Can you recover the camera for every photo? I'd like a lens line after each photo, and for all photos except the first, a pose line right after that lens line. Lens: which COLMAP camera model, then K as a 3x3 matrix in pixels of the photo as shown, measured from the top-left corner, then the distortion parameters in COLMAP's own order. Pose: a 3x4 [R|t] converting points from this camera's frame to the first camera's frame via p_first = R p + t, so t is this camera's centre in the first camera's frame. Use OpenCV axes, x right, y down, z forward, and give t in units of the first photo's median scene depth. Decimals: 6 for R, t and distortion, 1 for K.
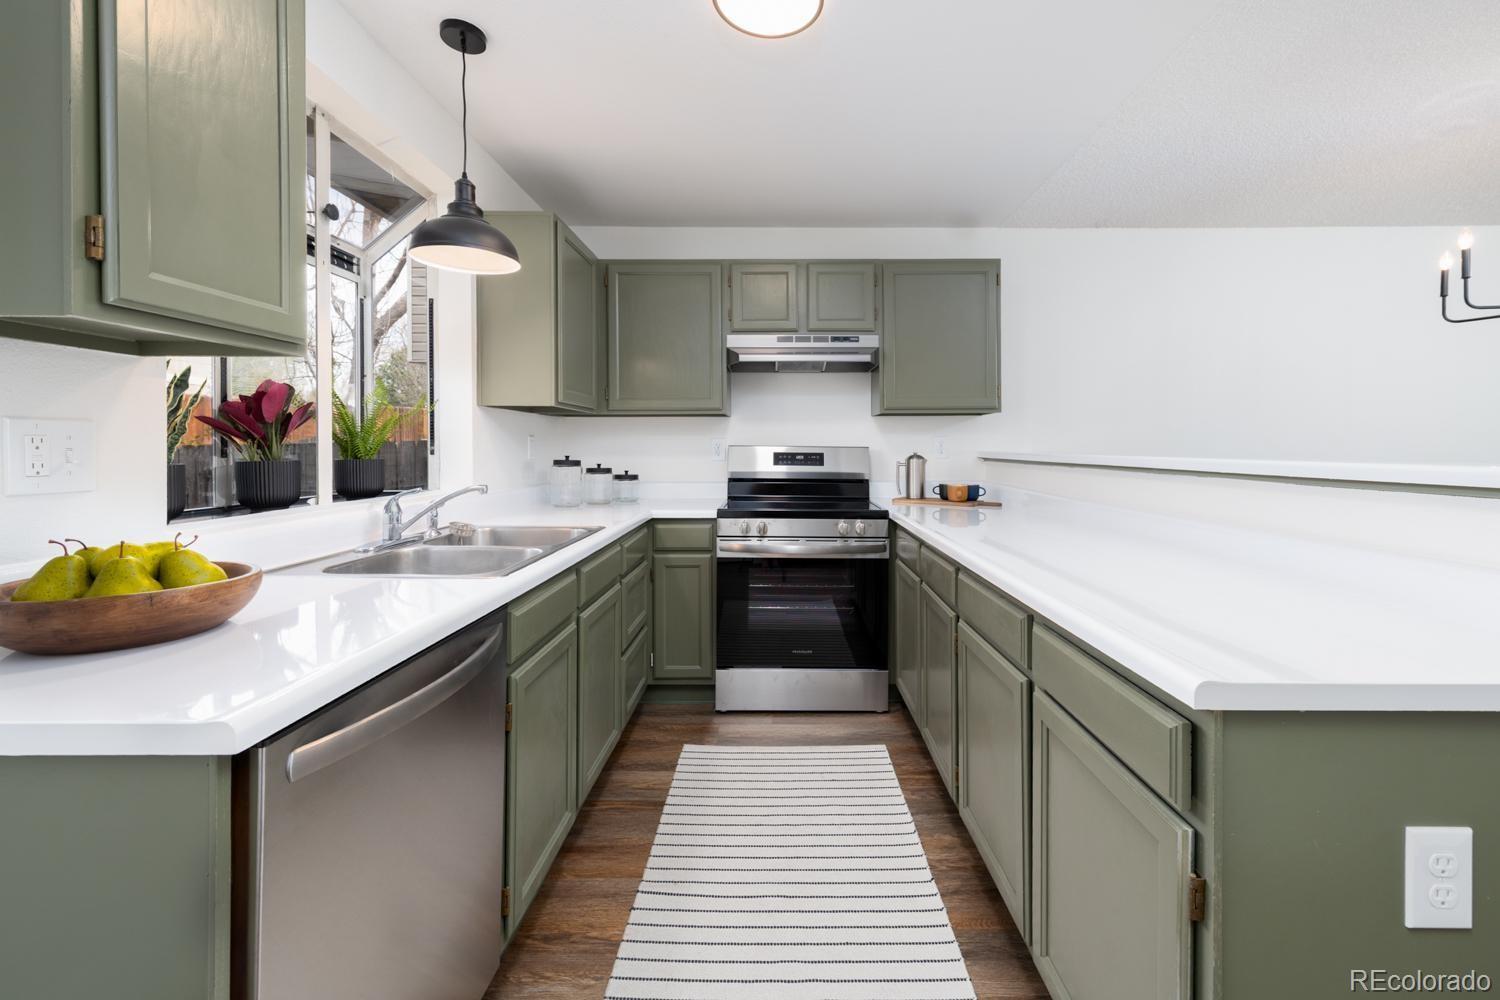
lens RADIAL K [[600.9, 0, 774.7], [0, 600.9, 452.1], [0, 0, 1]] dist [0.000734, 0.000069]
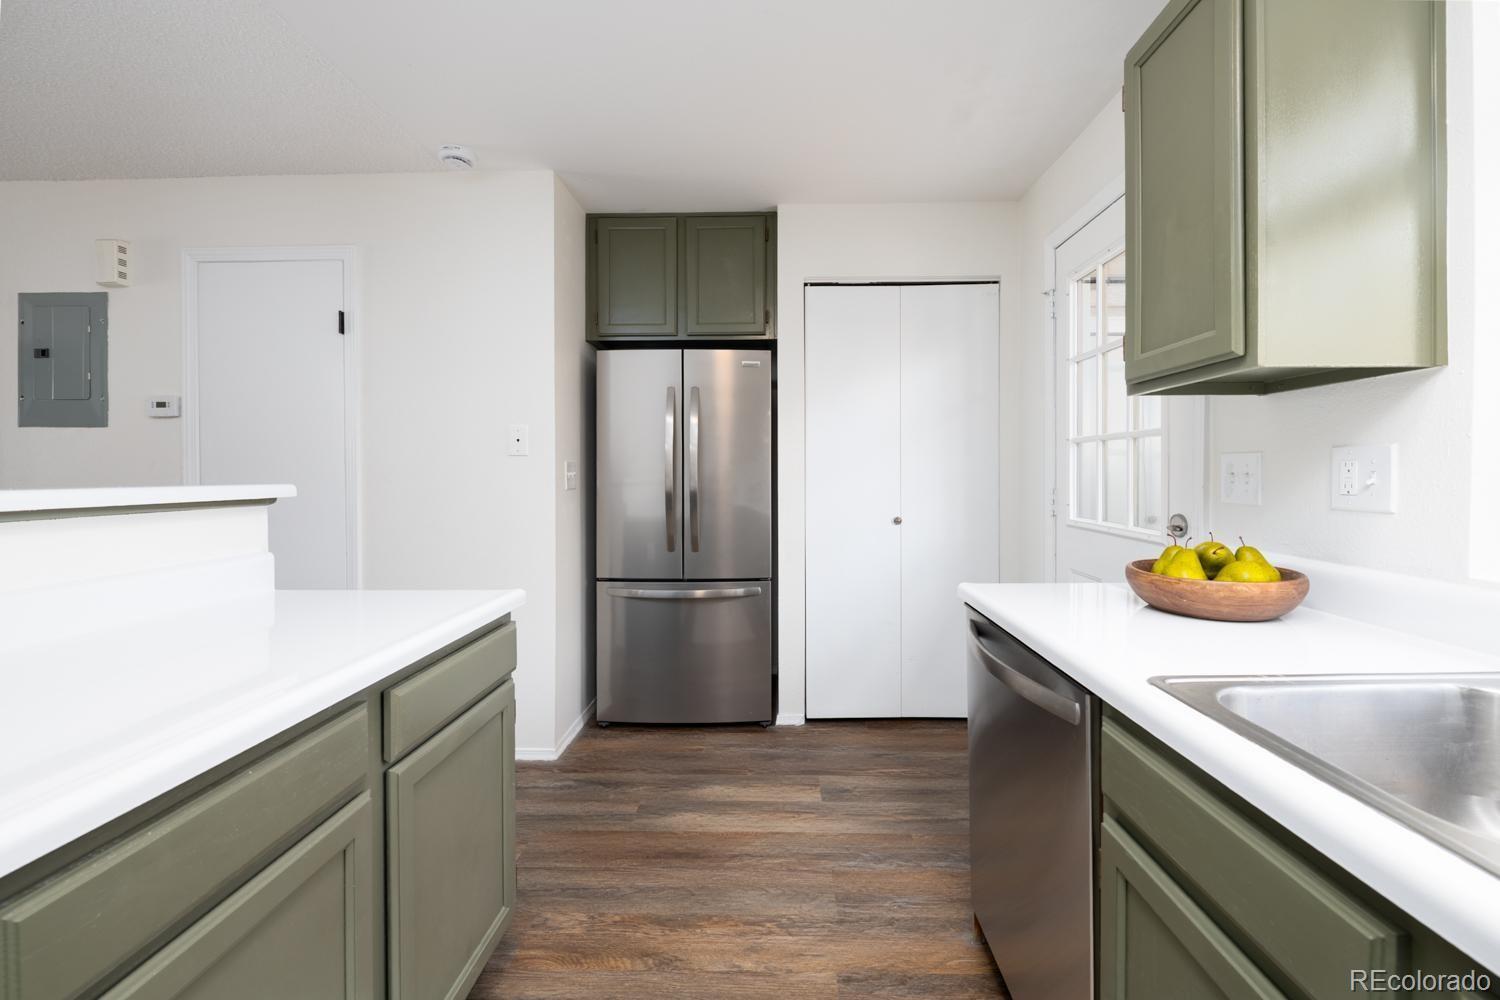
lens RADIAL K [[598.6, 0, 756.0], [0, 598.6, 468.8], [0, 0, 1]] dist [0.000928, 0.000013]
pose [[-0.999580, 0.002000, 0.028906, -0.030890], [0.002102, 0.999992, 0.003510, -0.005693], [-0.028898, 0.003569, -0.999576, 0.724357]]
